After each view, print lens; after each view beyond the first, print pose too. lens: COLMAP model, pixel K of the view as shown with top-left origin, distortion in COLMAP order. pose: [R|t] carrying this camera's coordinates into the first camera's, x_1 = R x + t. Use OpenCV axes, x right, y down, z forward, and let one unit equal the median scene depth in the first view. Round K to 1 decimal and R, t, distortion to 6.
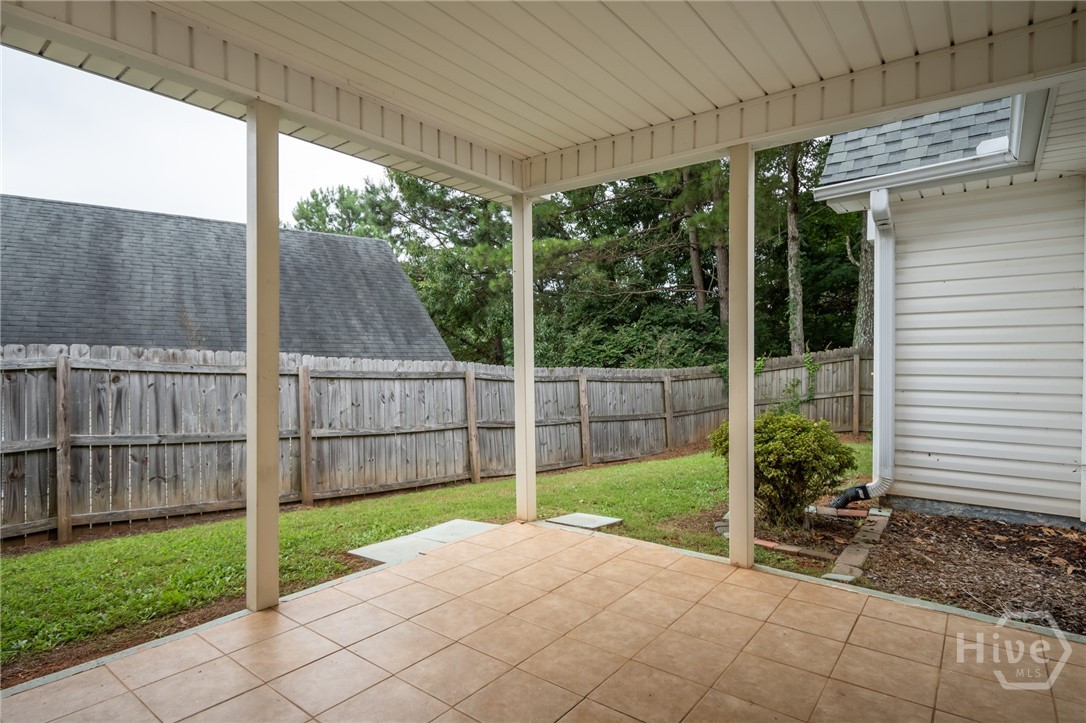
lens RADIAL K [[579.1, 0, 543.0], [0, 579.1, 363.7], [0, 0, 1]] dist [0.004592, -0.003743]
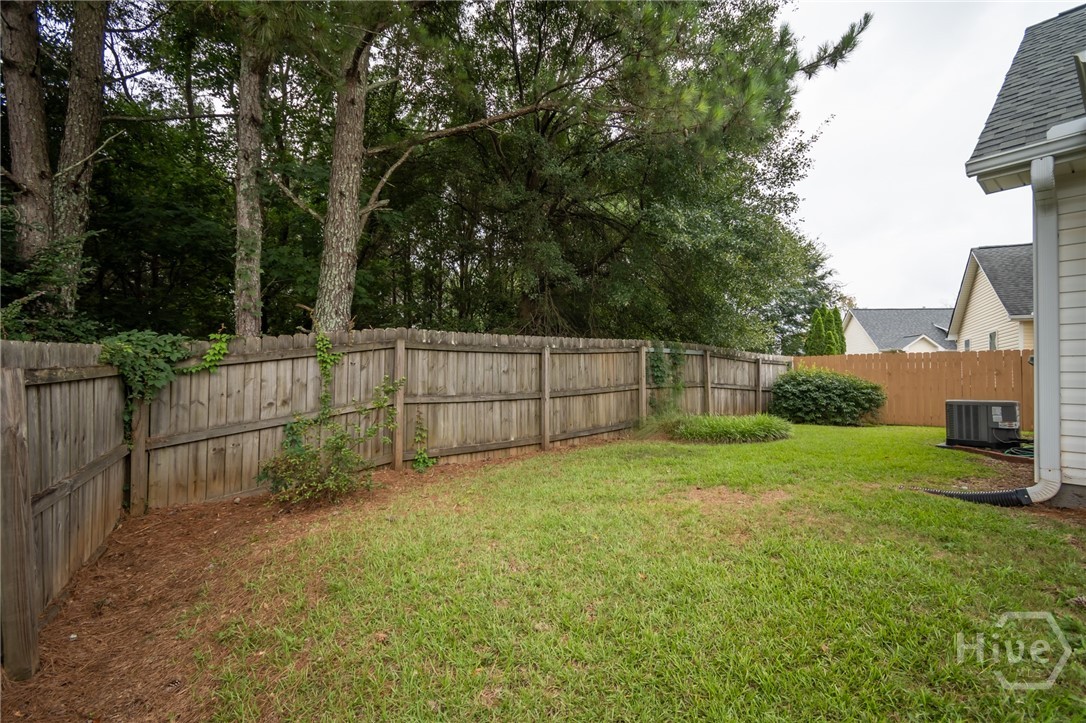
lens RADIAL K [[481.9, 0, 546.7], [0, 481.9, 364.9], [0, 0, 1]] dist [0.001549, -0.000491]
pose [[0.195707, 0.027383, 0.980280, 0.081329], [-0.007888, 0.999622, -0.026349, 0.032682], [-0.980631, -0.002576, 0.195849, 1.032638]]
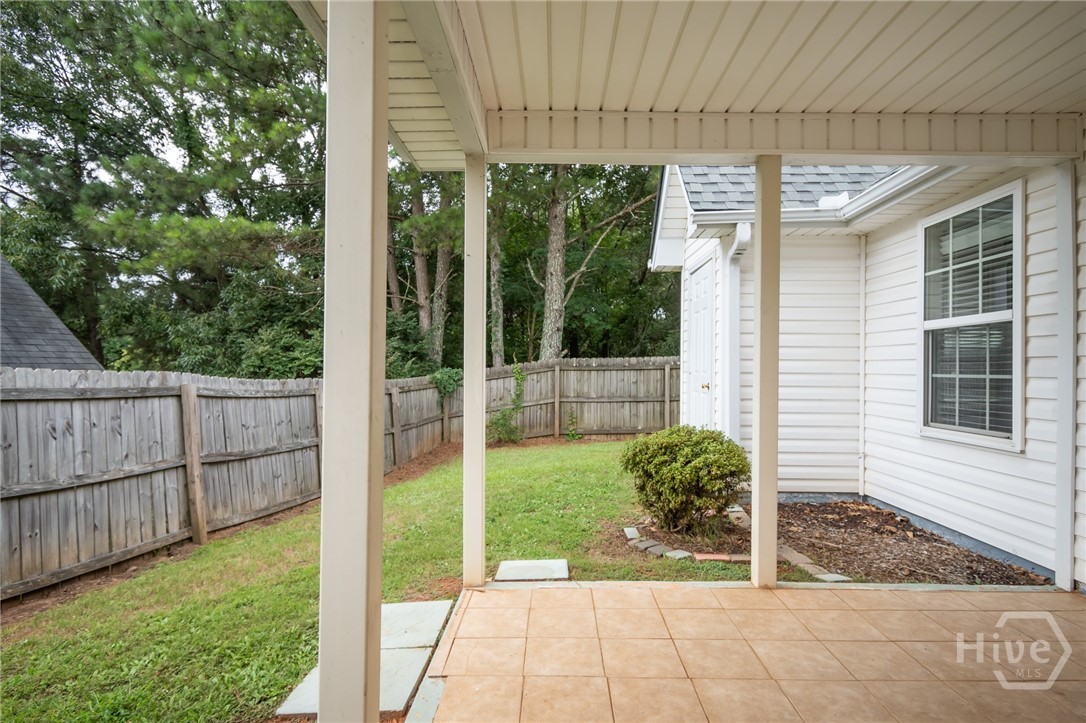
lens RADIAL K [[579.1, 0, 542.5], [0, 579.1, 366.4], [0, 0, 1]] dist [0.004592, -0.003743]
pose [[0.798258, 0.007297, 0.602272, -0.215206], [-0.001298, 0.999945, -0.010395, -0.004105], [-0.602315, 0.007517, 0.798223, 0.176224]]
